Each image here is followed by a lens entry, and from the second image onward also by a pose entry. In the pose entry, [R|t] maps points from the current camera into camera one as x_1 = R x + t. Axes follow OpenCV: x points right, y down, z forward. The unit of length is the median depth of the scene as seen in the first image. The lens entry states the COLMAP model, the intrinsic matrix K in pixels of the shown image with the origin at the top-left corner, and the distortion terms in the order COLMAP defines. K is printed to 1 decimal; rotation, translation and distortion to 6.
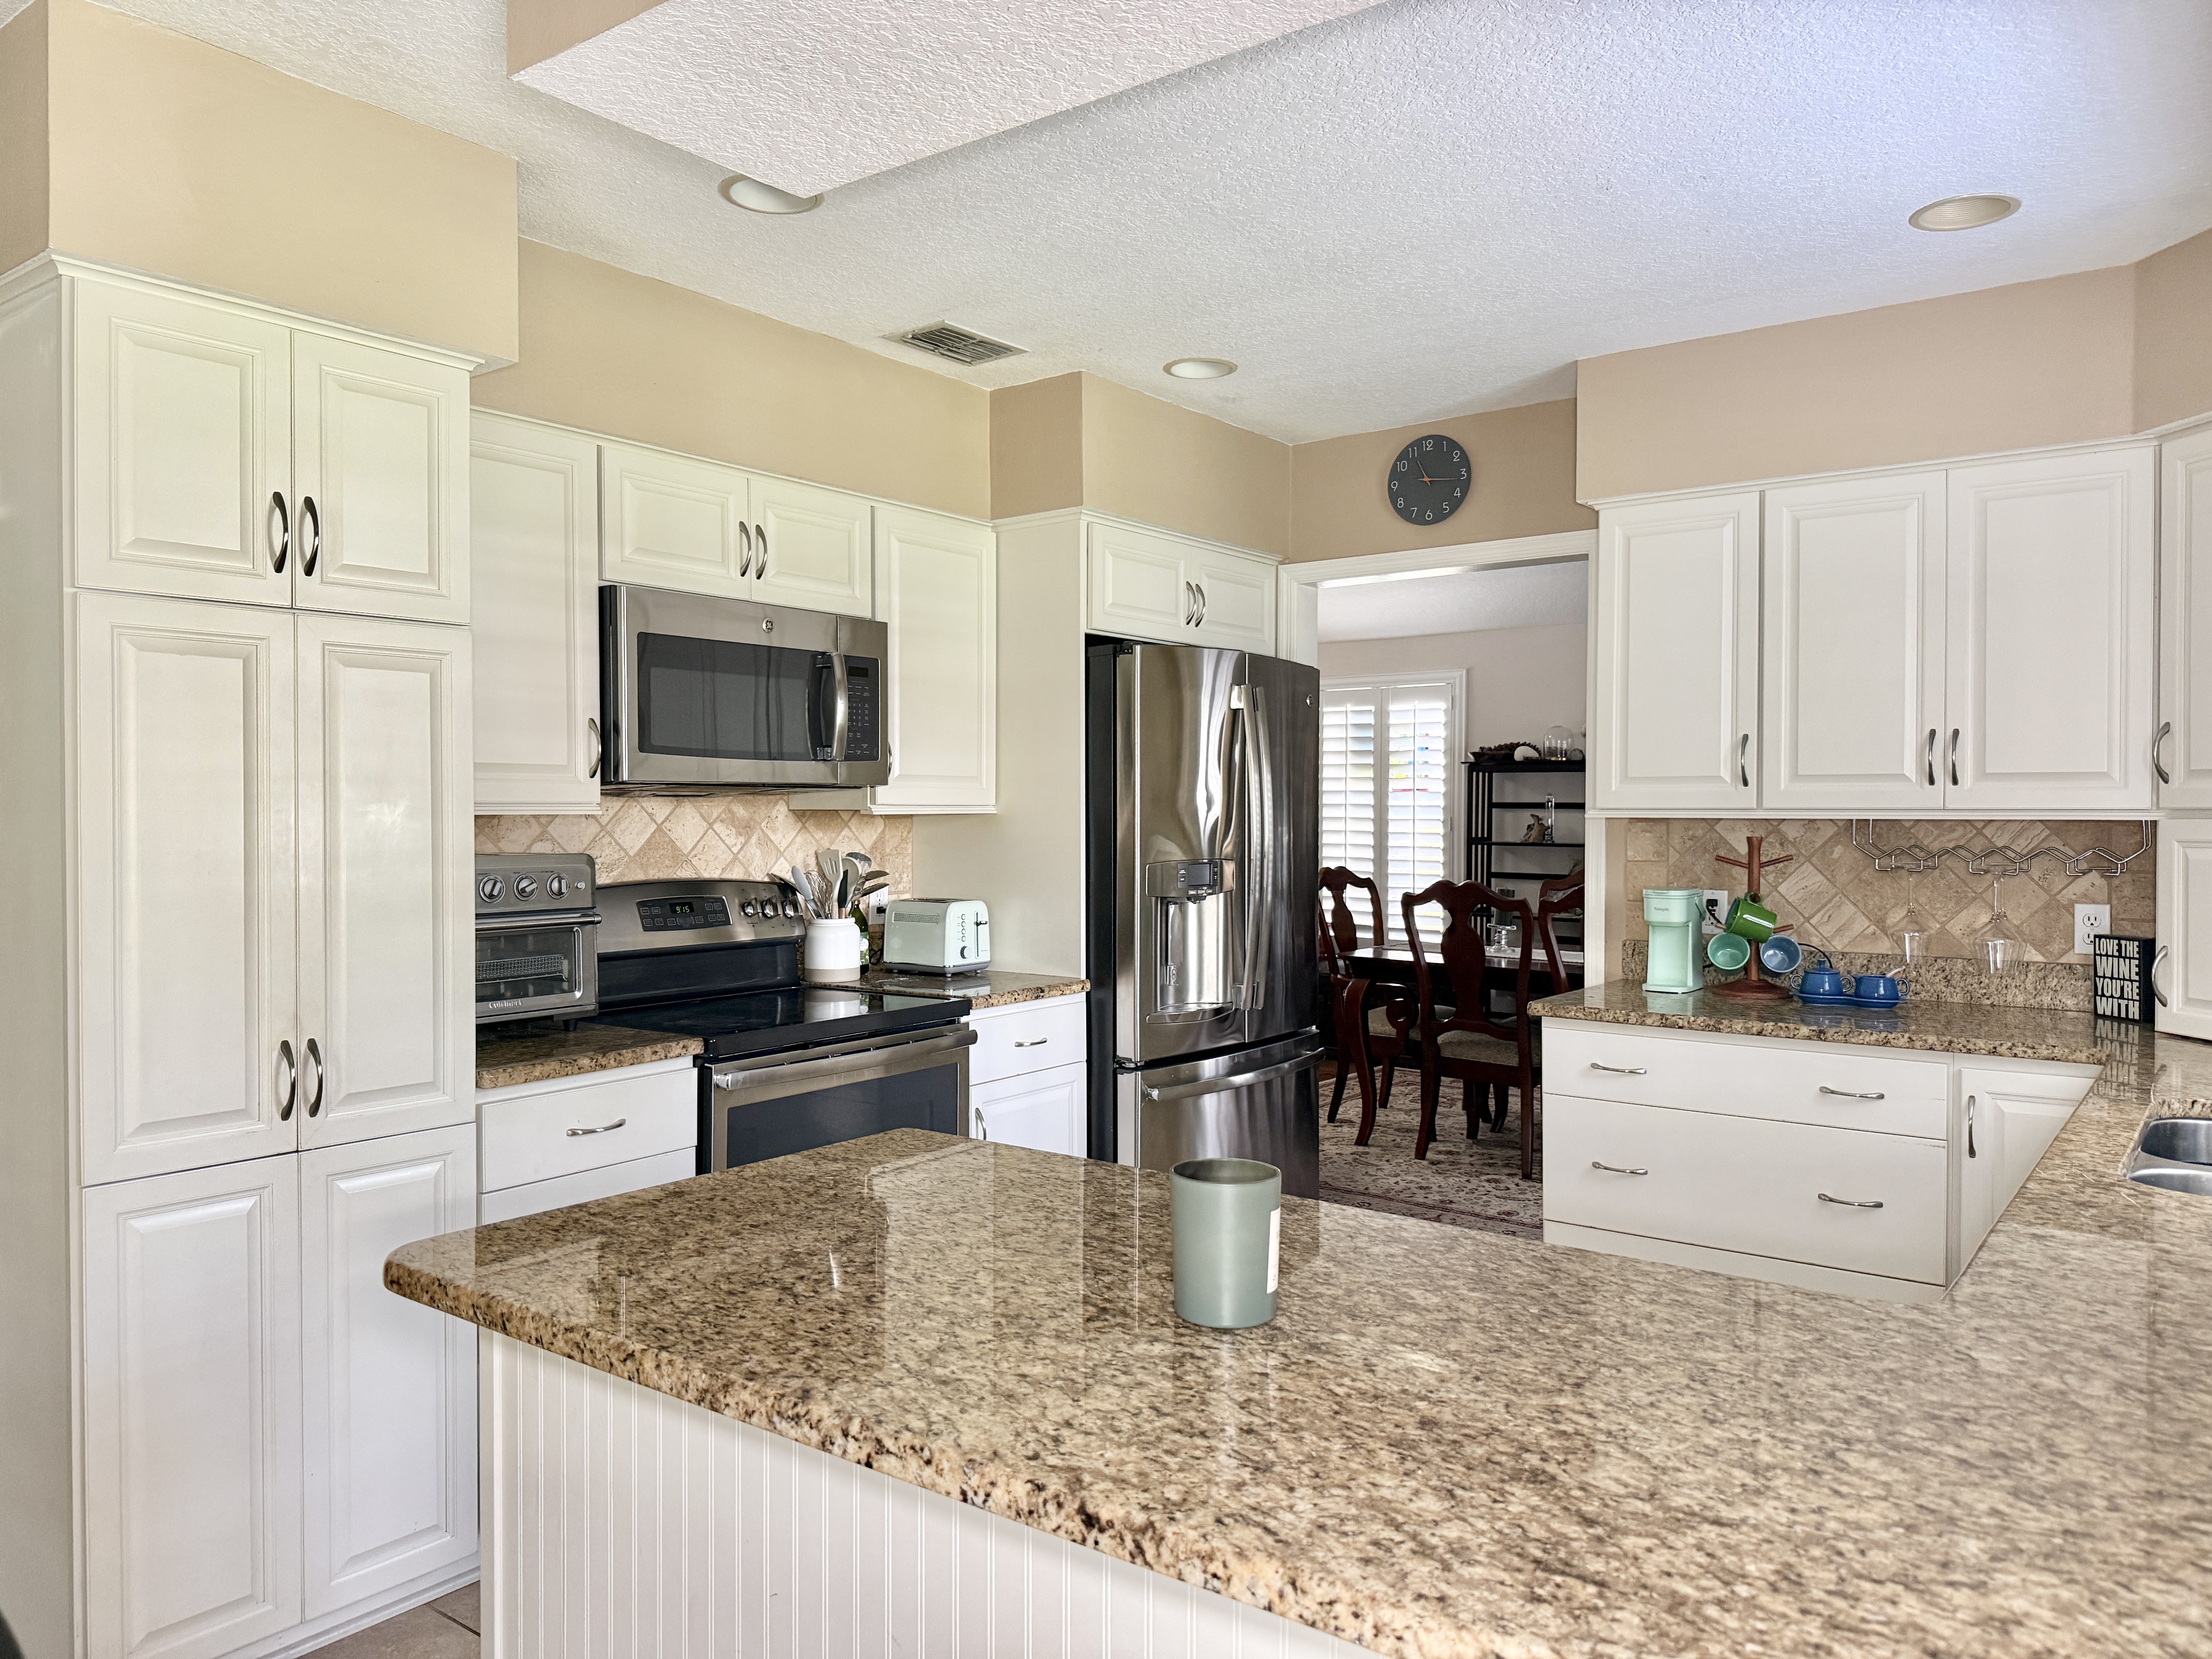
lens RADIAL K [[1562.9, 0, 1086.4], [0, 1562.9, 824.3], [0, 0, 1]] dist [0.053693, -0.086644]
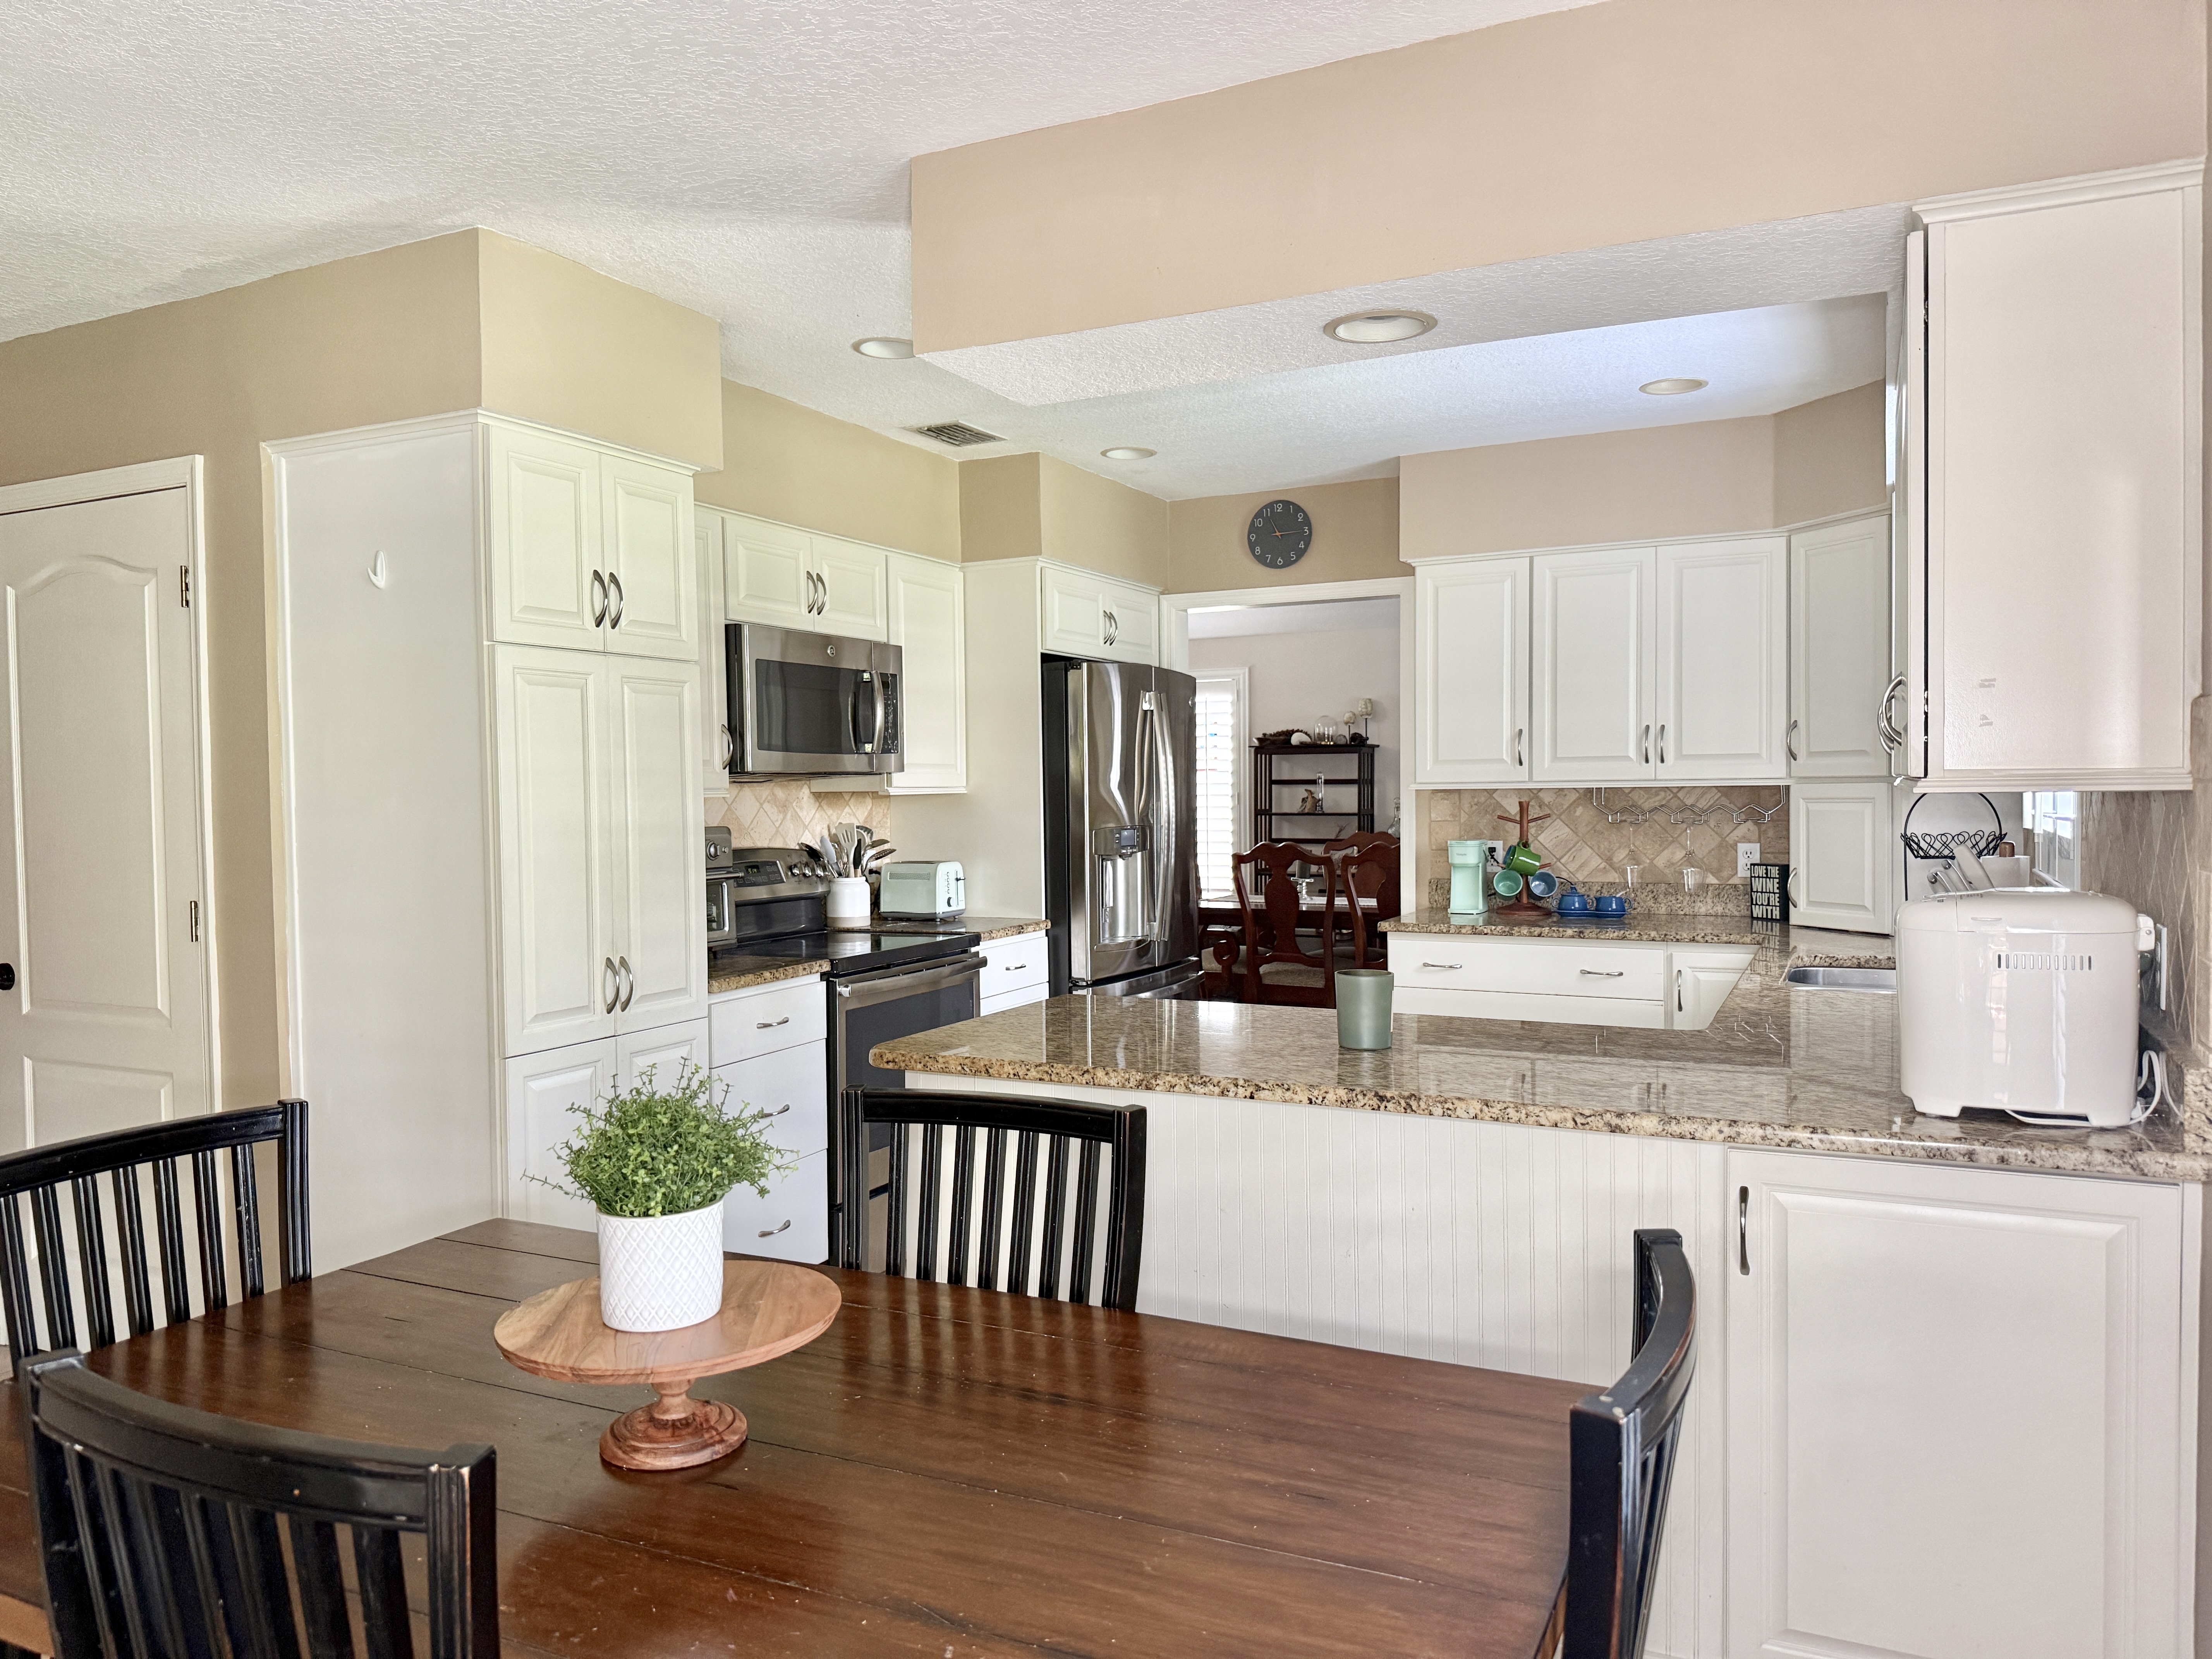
lens RADIAL K [[1562.9, 0, 1084.2], [0, 1562.9, 825.3], [0, 0, 1]] dist [0.053693, -0.086644]
pose [[0.982644, -0.018448, 0.184584, -0.234338], [0.016199, 0.999775, 0.013682, 0.004012], [-0.184795, -0.010454, 0.982722, -0.319579]]
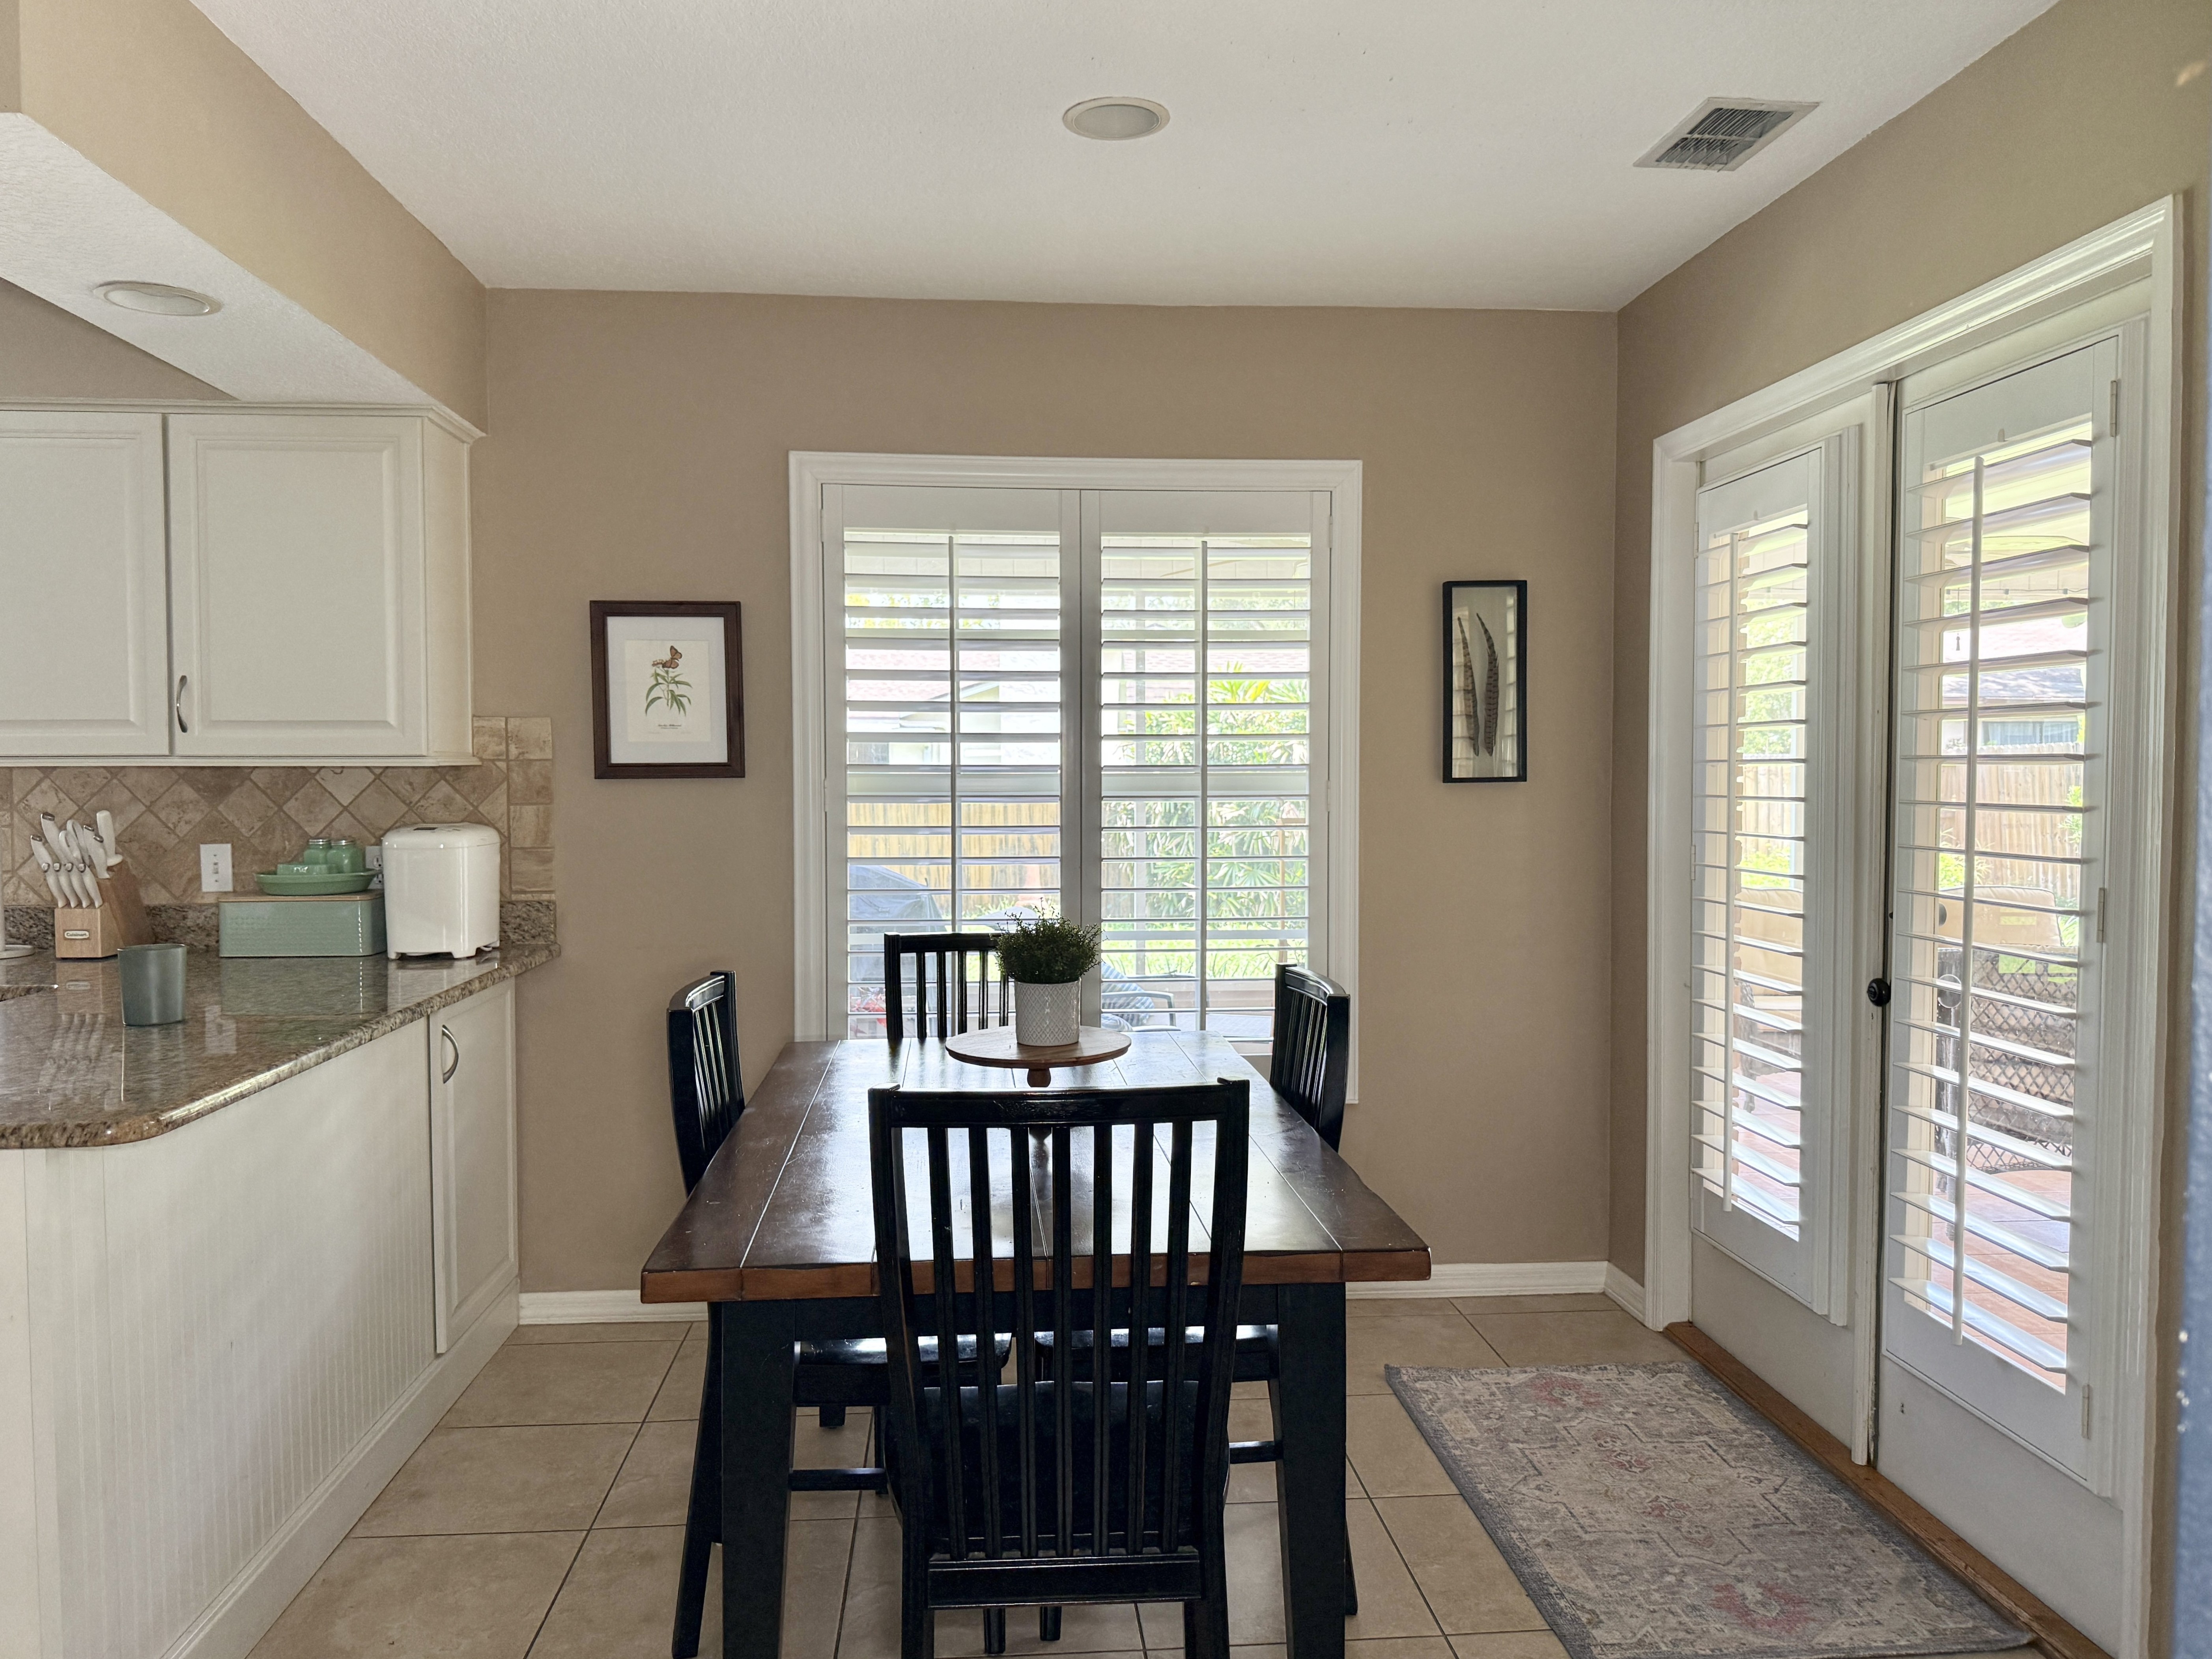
lens RADIAL K [[1562.9, 0, 1099.4], [0, 1562.9, 832.1], [0, 0, 1]] dist [0.053693, -0.086644]
pose [[-0.677555, -0.031072, 0.734816, -0.820513], [0.007180, 0.998780, 0.048854, -0.001653], [-0.735437, 0.038377, -0.676505, 0.560432]]
